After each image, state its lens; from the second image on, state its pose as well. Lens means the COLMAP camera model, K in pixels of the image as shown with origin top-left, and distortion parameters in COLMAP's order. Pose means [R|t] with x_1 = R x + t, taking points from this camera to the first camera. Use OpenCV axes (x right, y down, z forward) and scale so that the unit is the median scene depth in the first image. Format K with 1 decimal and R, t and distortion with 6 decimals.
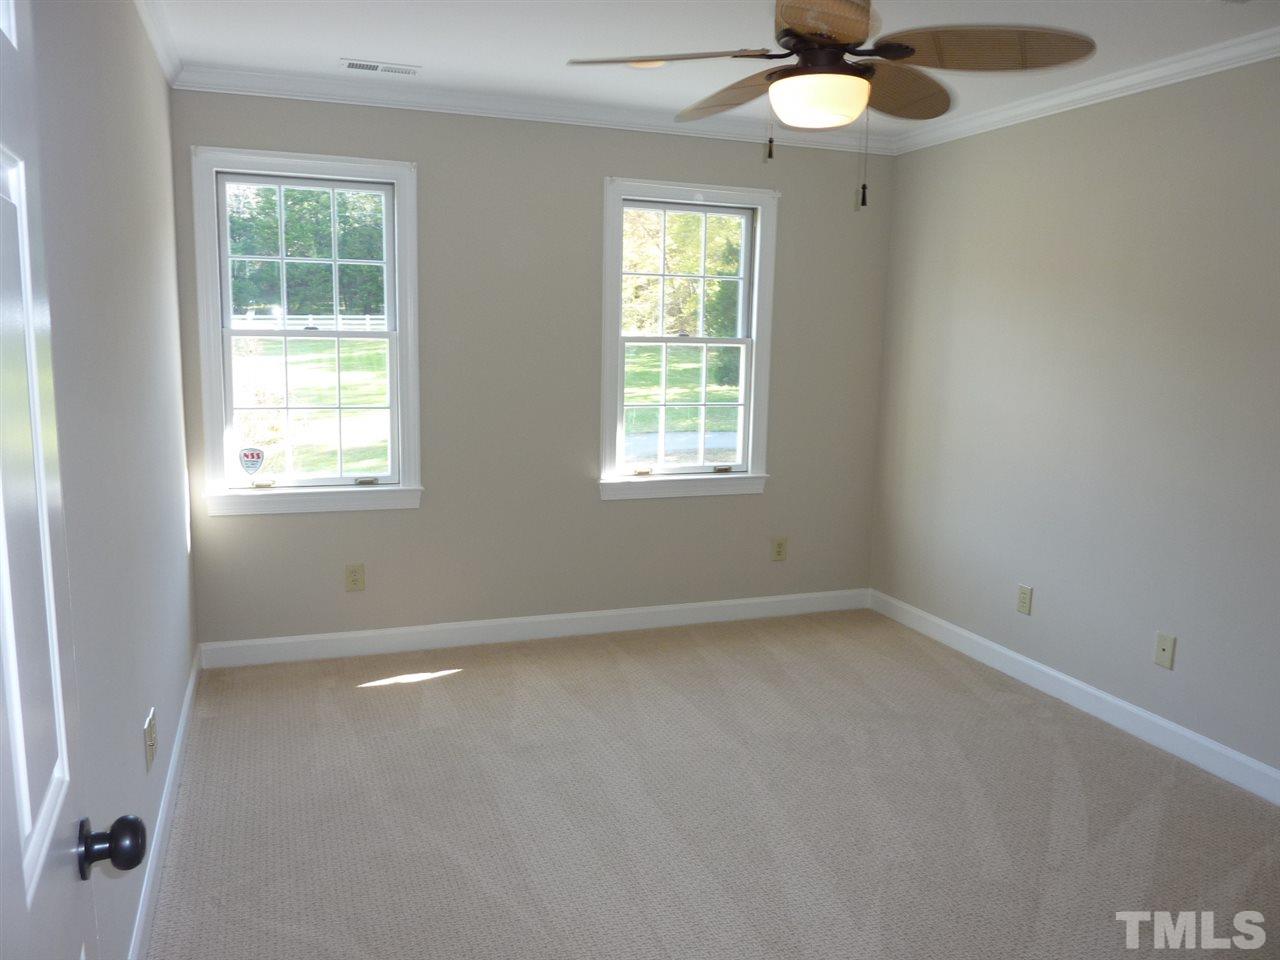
lens RADIAL K [[1105.7, 0, 640.0], [0, 1105.7, 480.0], [0, 0, 1]] dist [0.006341, 0.001406]
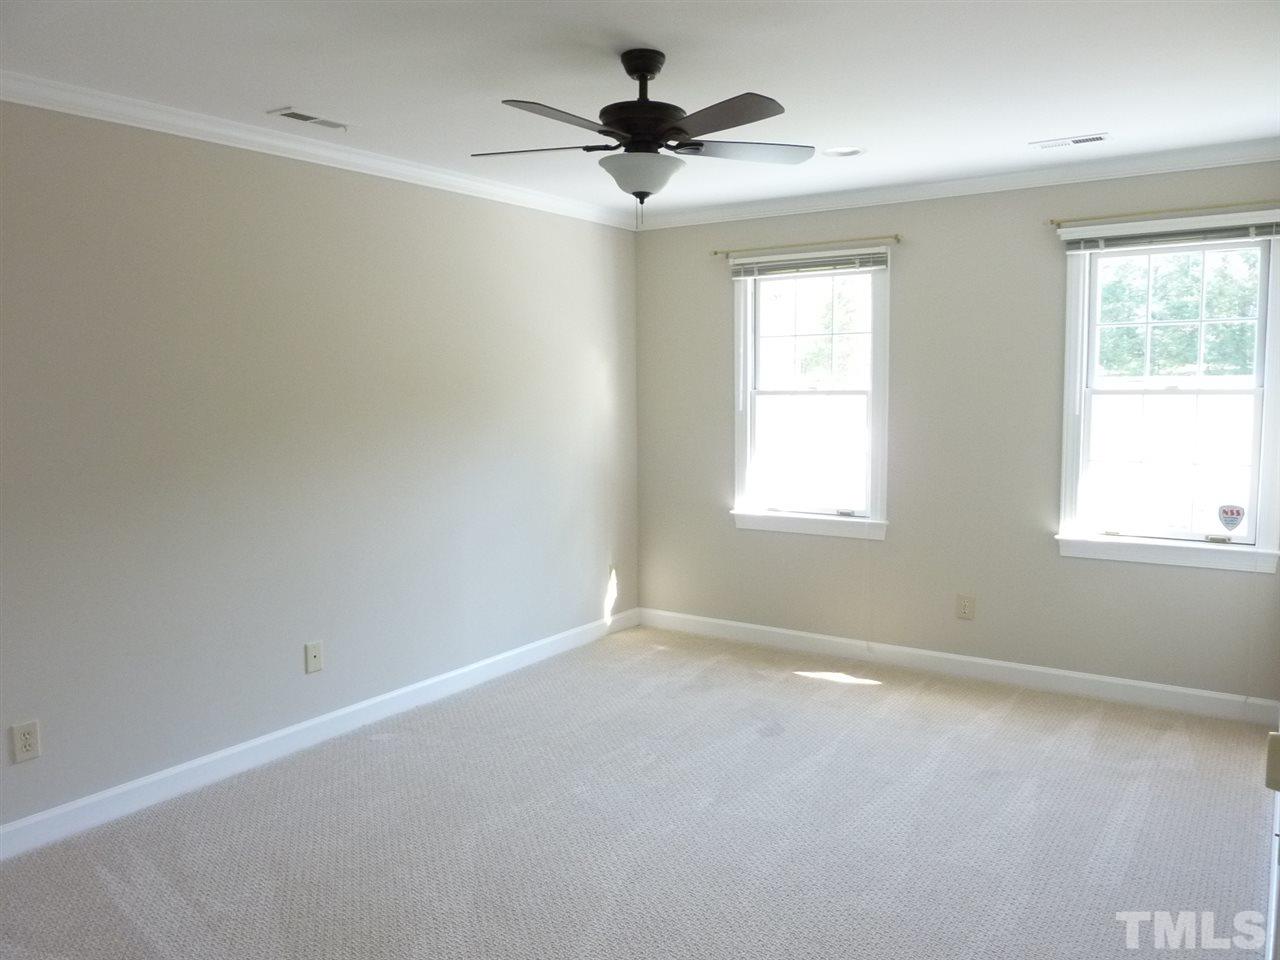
lens RADIAL K [[975.7, 0, 640.0], [0, 975.7, 480.0], [0, 0, 1]] dist [-0.003682, -0.002803]
pose [[0.520822, 0.054693, -0.851911, 0.538446], [-0.095288, 0.995434, 0.005651, -0.019307], [0.848330, 0.078234, 0.523655, 0.237337]]
